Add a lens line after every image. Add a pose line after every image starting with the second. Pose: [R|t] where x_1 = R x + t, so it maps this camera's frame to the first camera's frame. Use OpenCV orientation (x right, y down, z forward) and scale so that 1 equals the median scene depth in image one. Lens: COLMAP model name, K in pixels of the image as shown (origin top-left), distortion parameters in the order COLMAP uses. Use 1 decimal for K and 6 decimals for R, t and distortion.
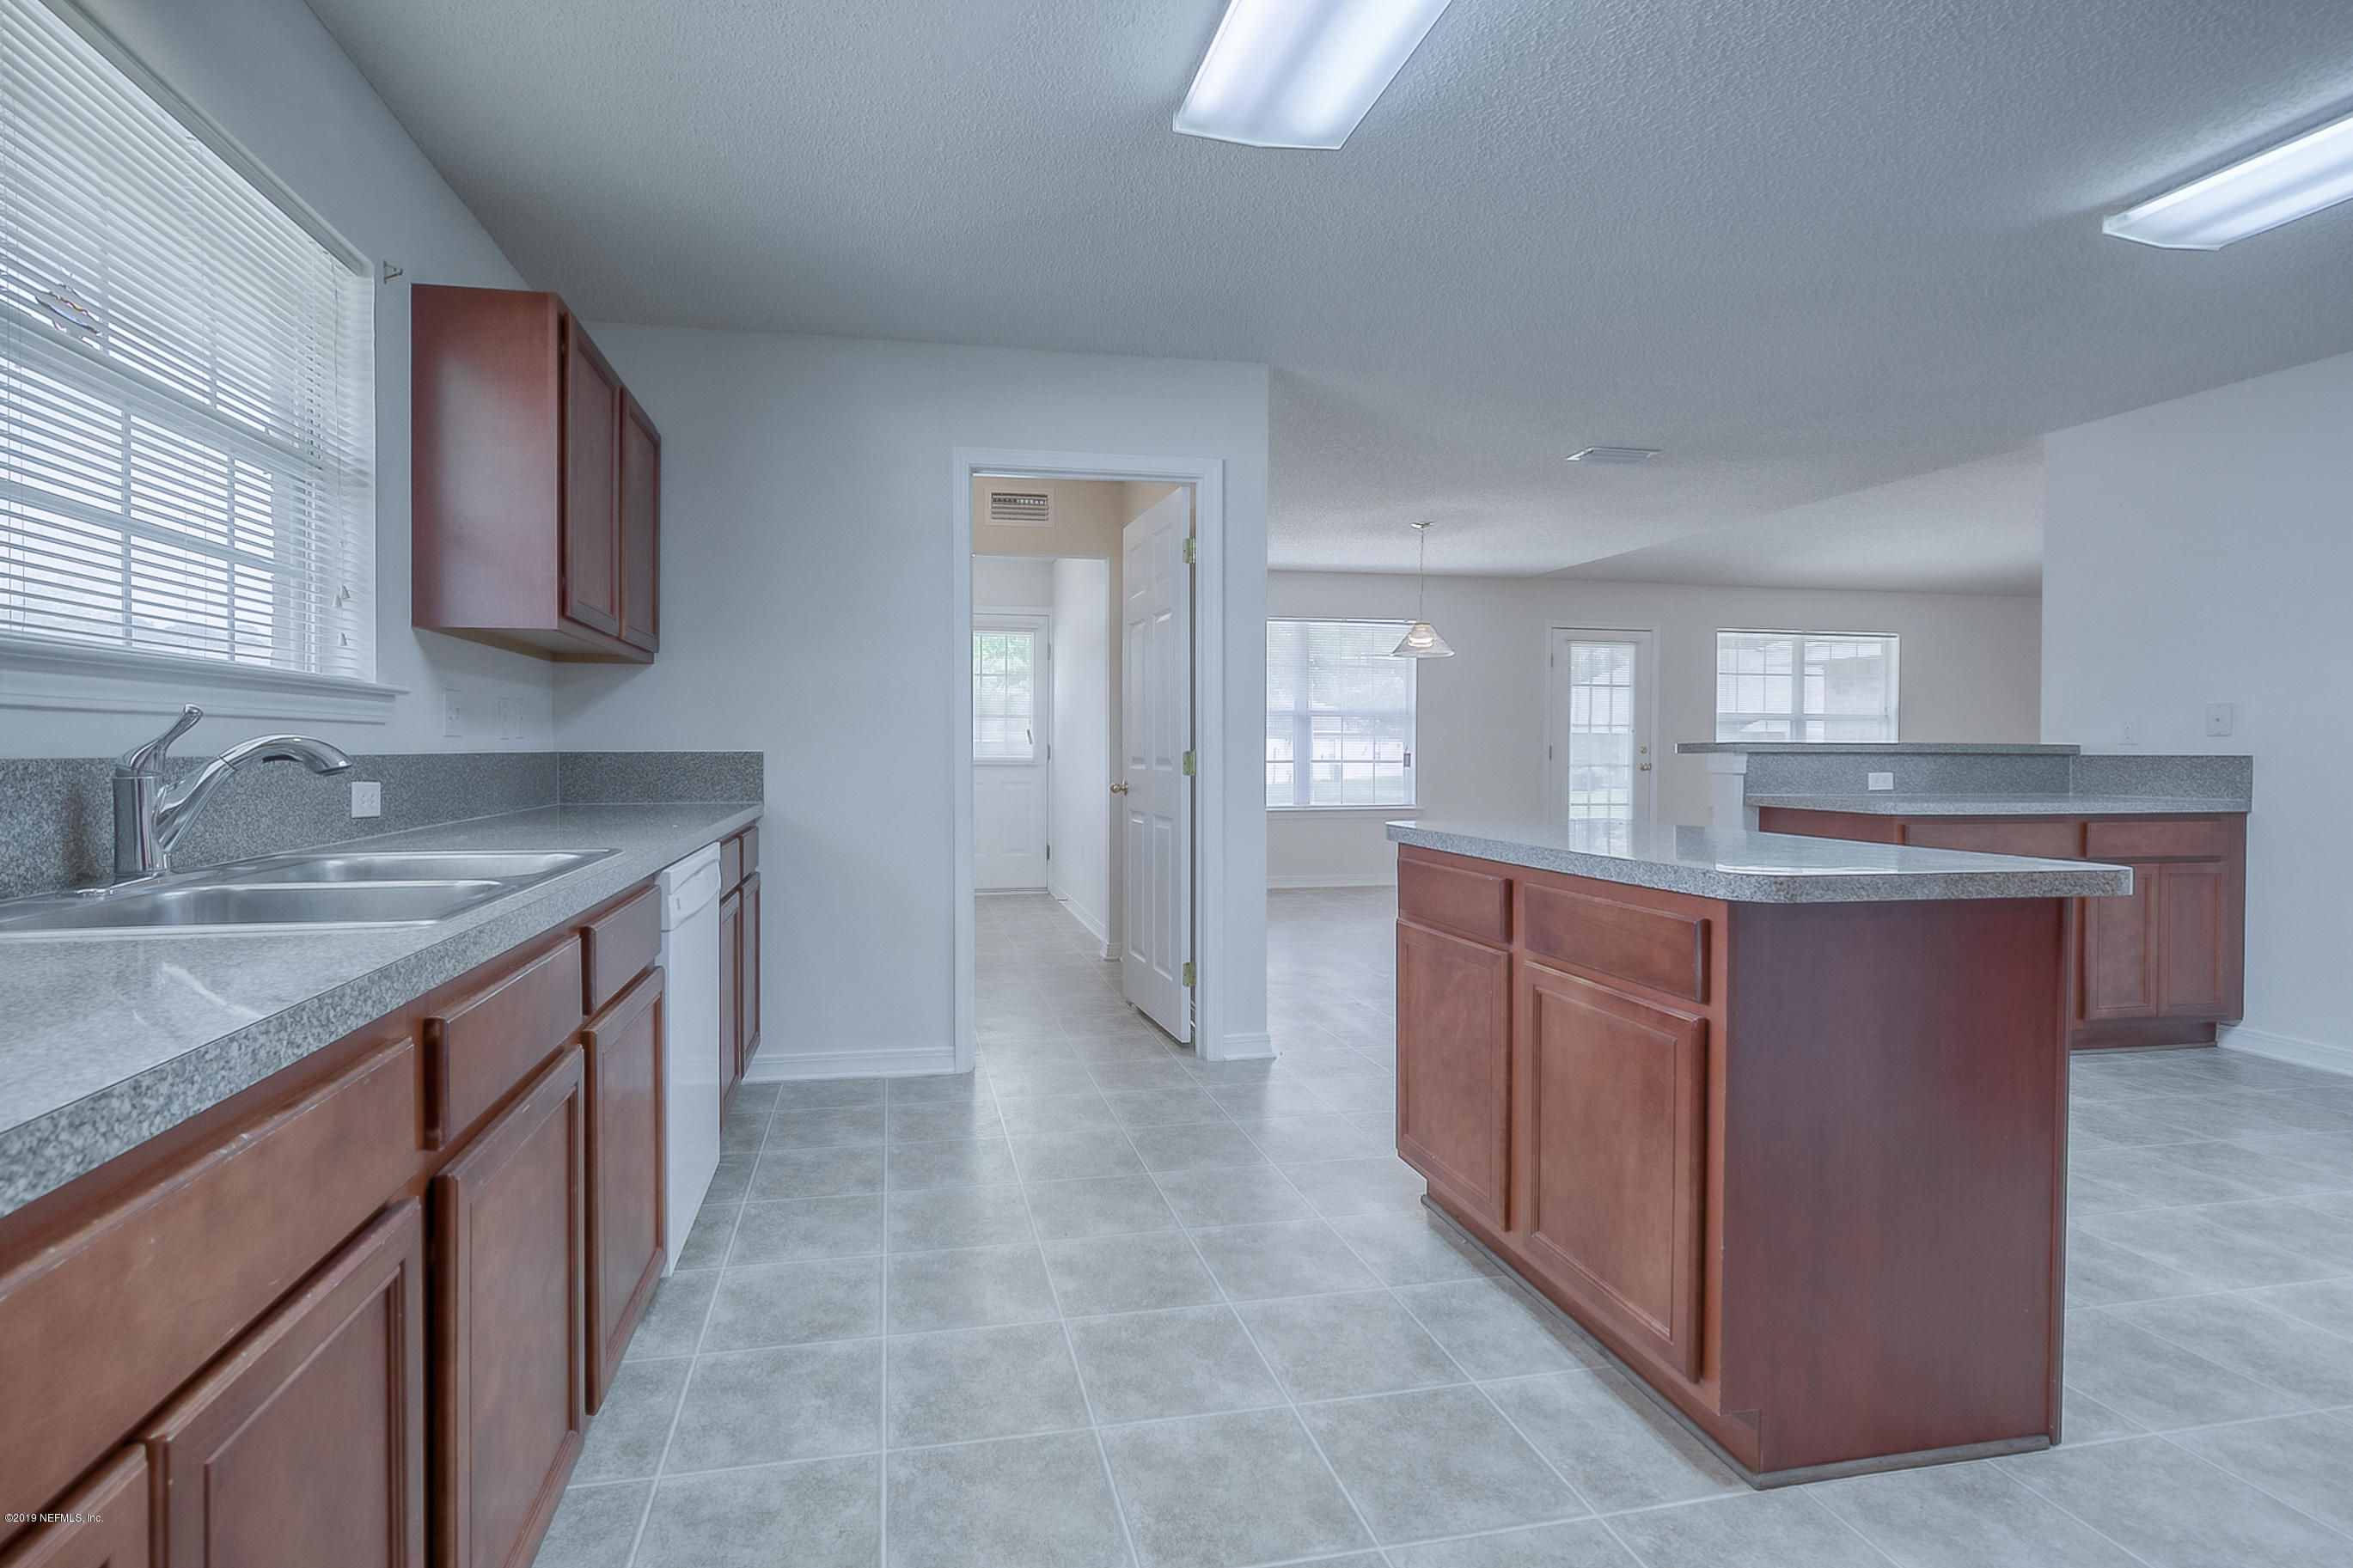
lens RADIAL K [[1107.8, 0, 1112.0], [0, 1107.8, 769.9], [0, 0, 1]] dist [-0.001349, 0.000224]
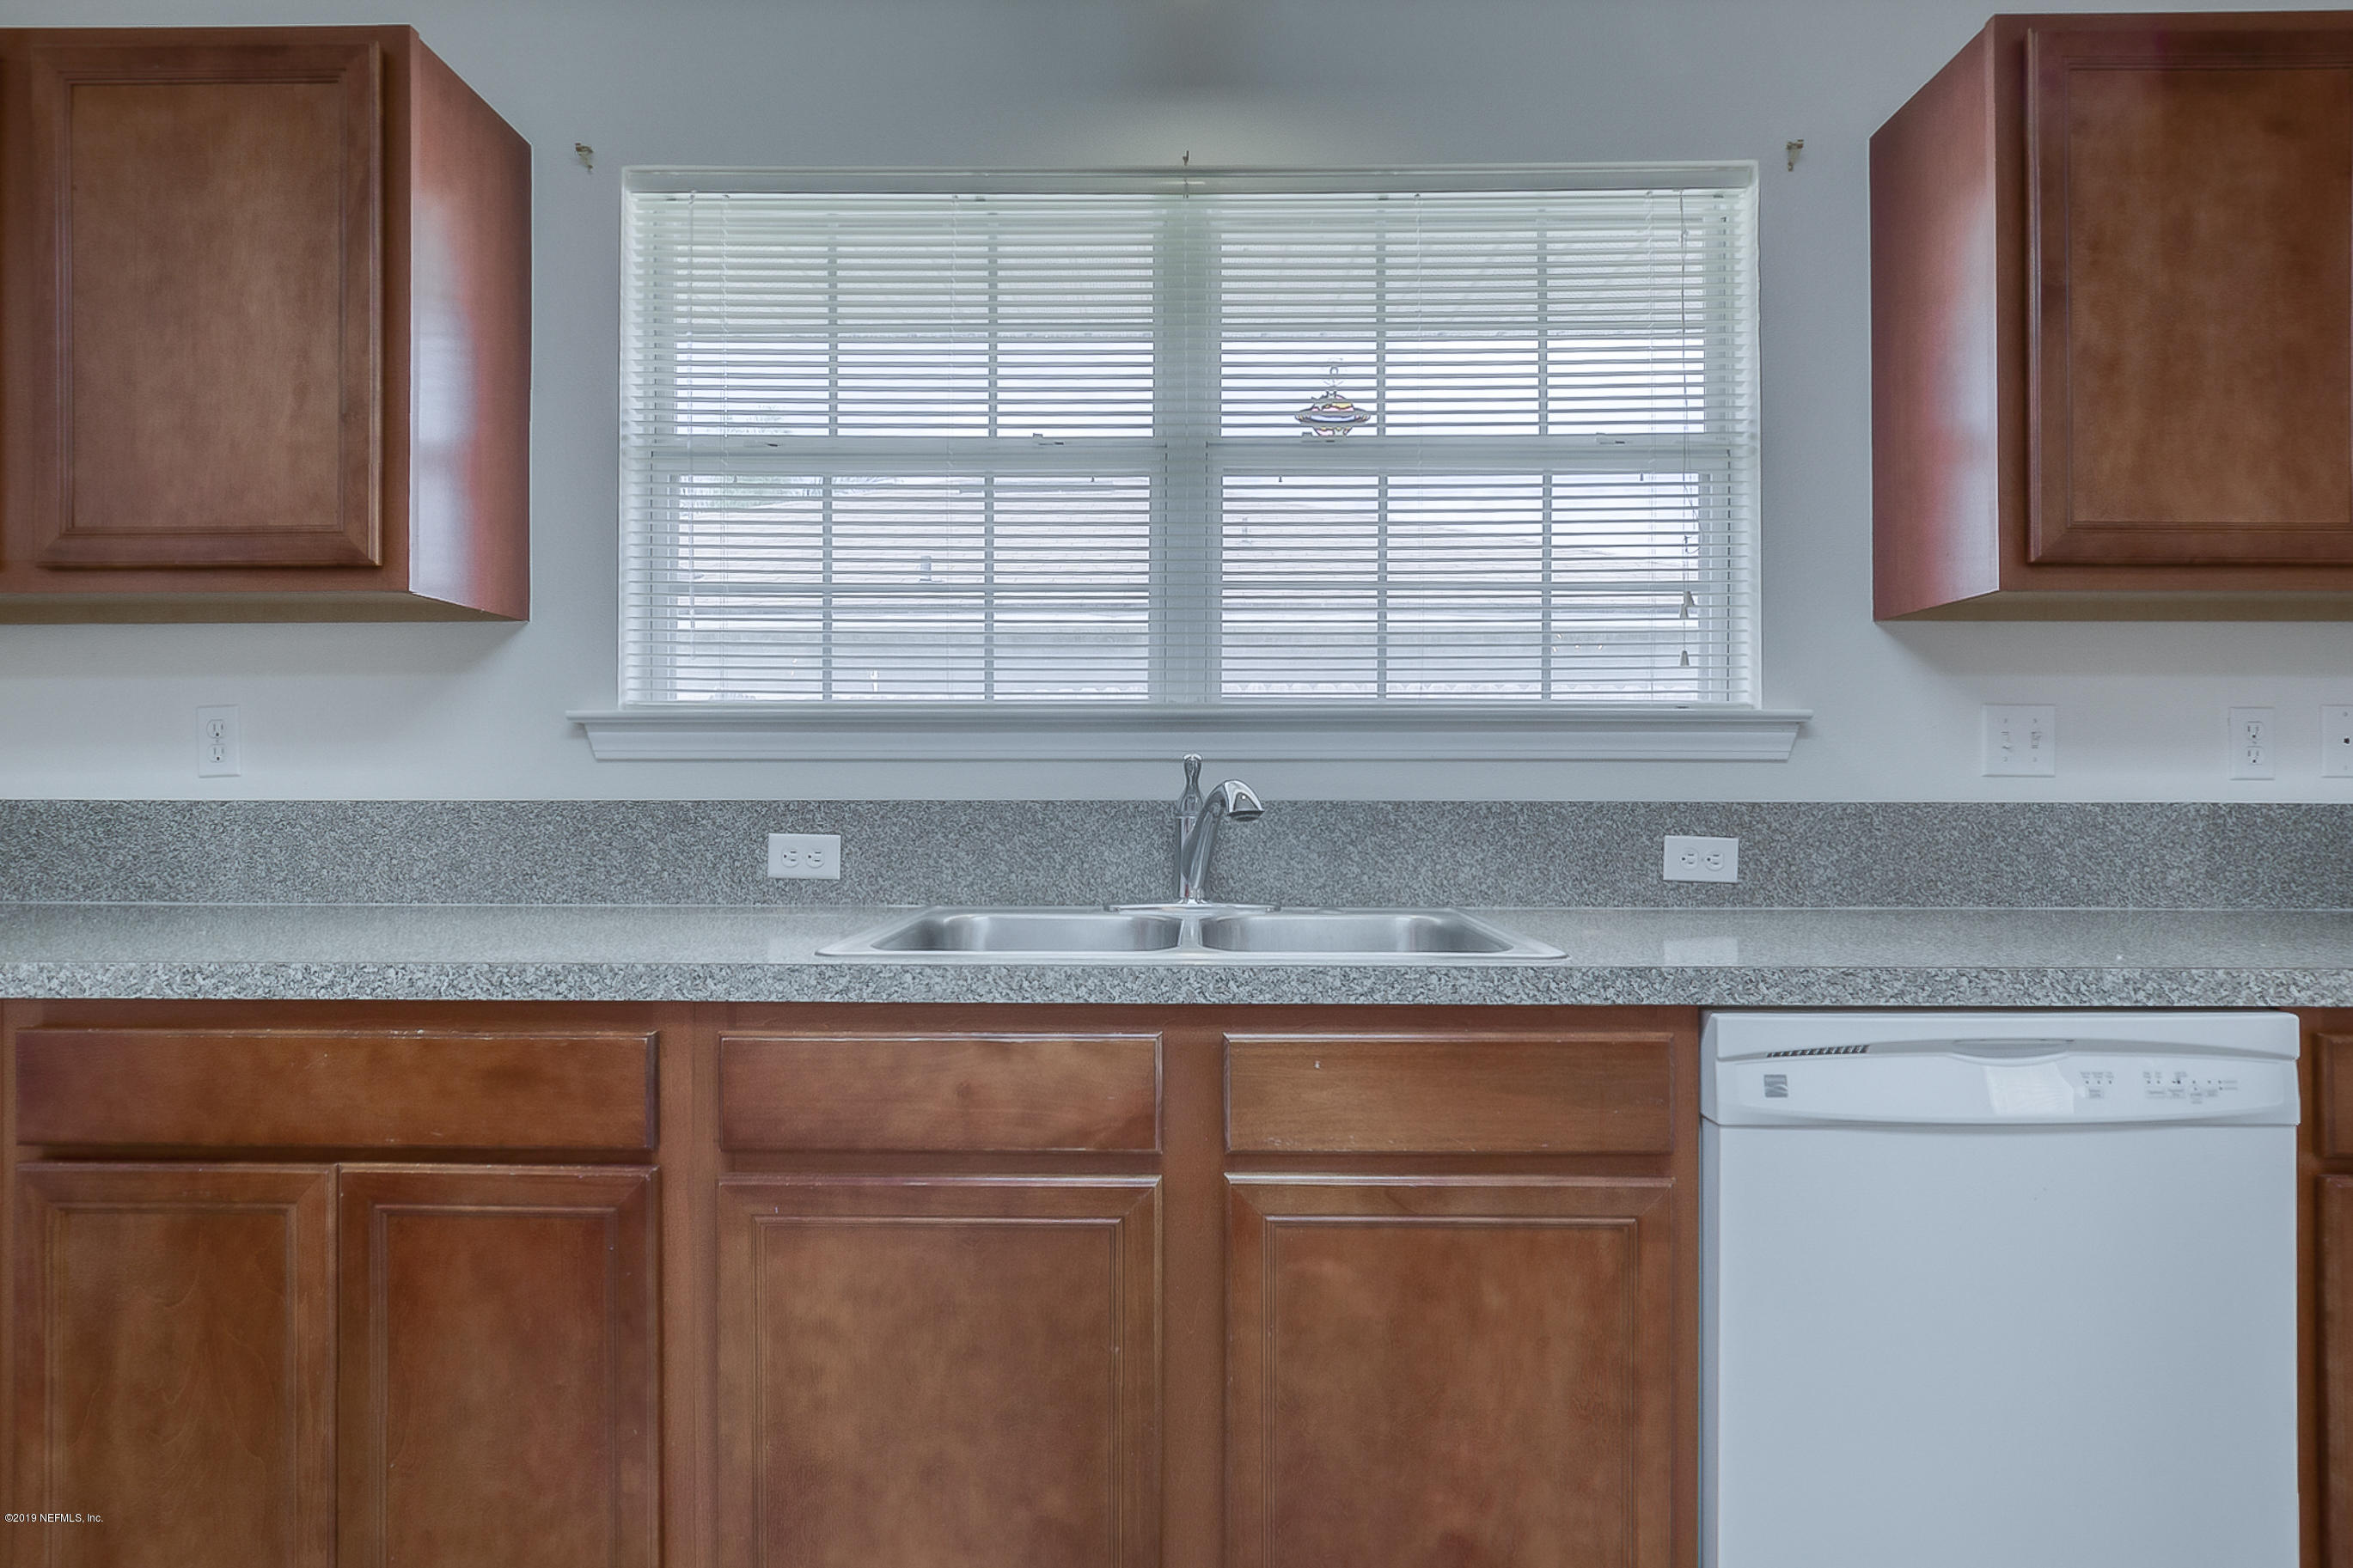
lens RADIAL K [[1186.0, 0, 1166.3], [0, 1186.0, 779.8], [0, 0, 1]] dist [-0.002178, -0.000043]
pose [[-0.220546, -0.006856, -0.975353, 0.071413], [-0.019348, 0.999809, -0.002653, -0.006030], [0.975185, 0.018286, -0.220636, 0.256047]]
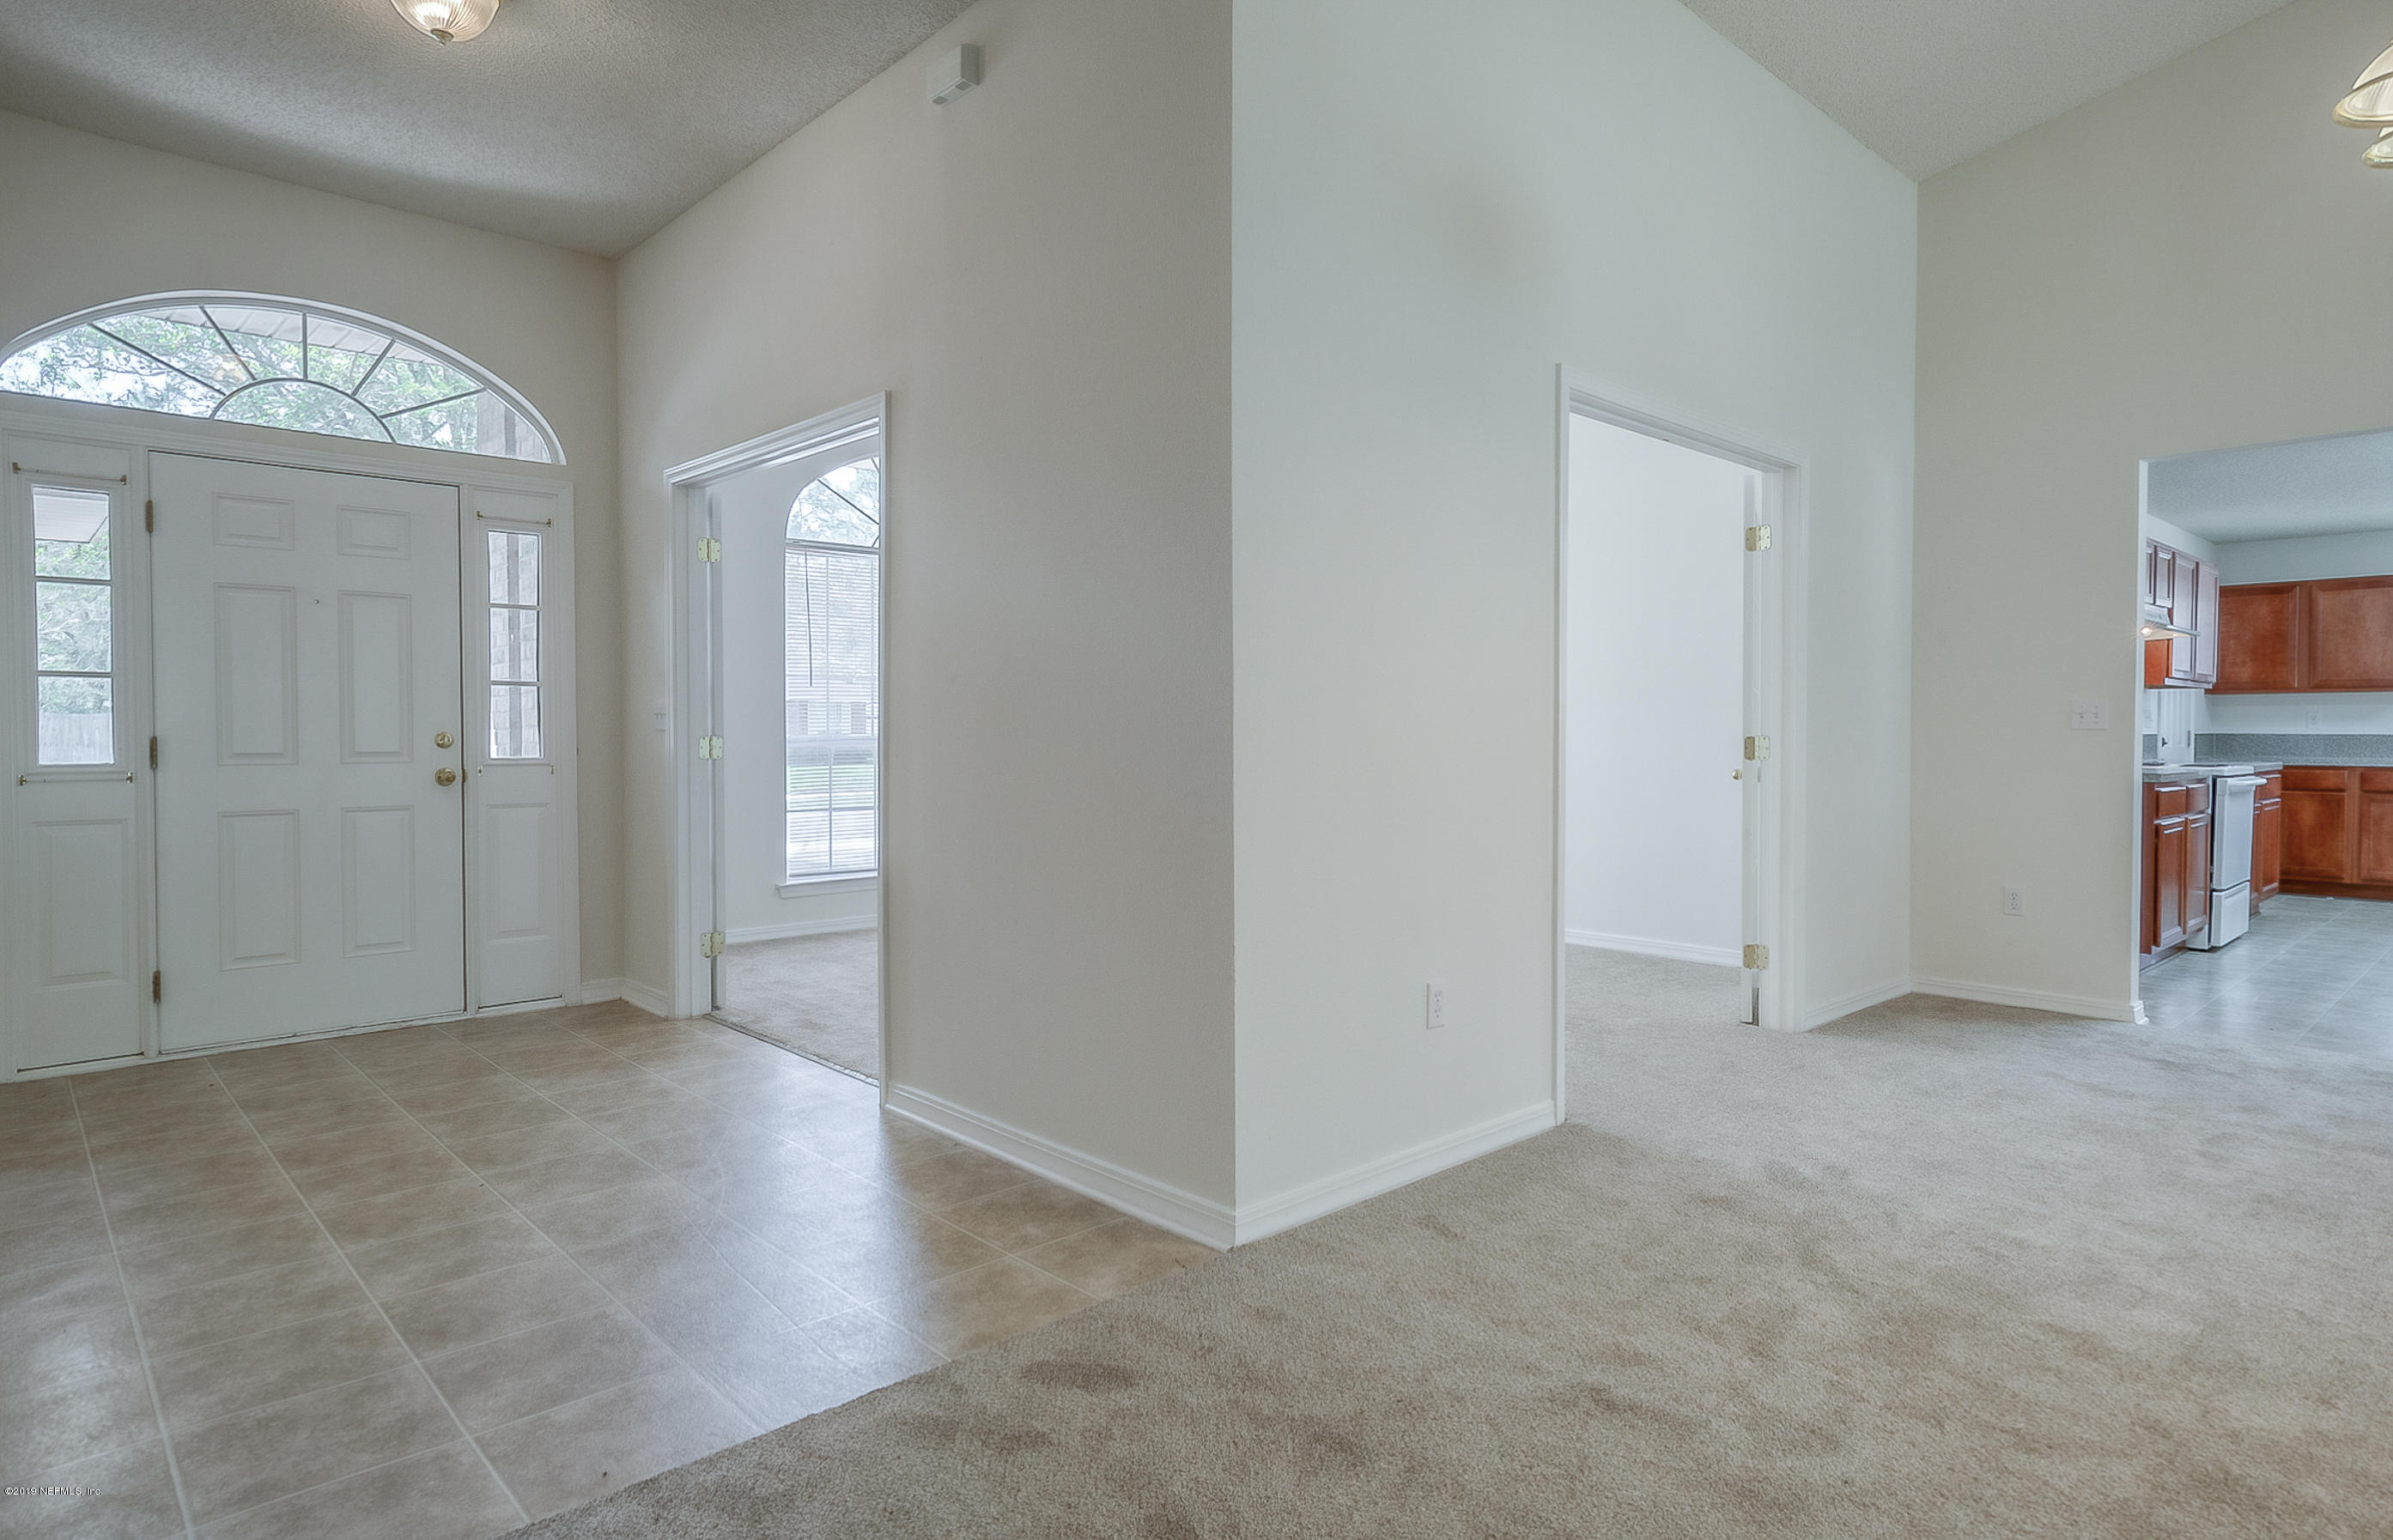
lens RADIAL K [[1303.6, 0, 1197.9], [0, 1303.6, 758.2], [0, 0, 1]] dist [0.013624, 0.001081]
pose [[-0.853073, 0.009682, -0.521702, 1.561536], [-0.012040, 0.999196, 0.038232, -0.010870], [0.521653, 0.038896, -0.852271, 0.536289]]
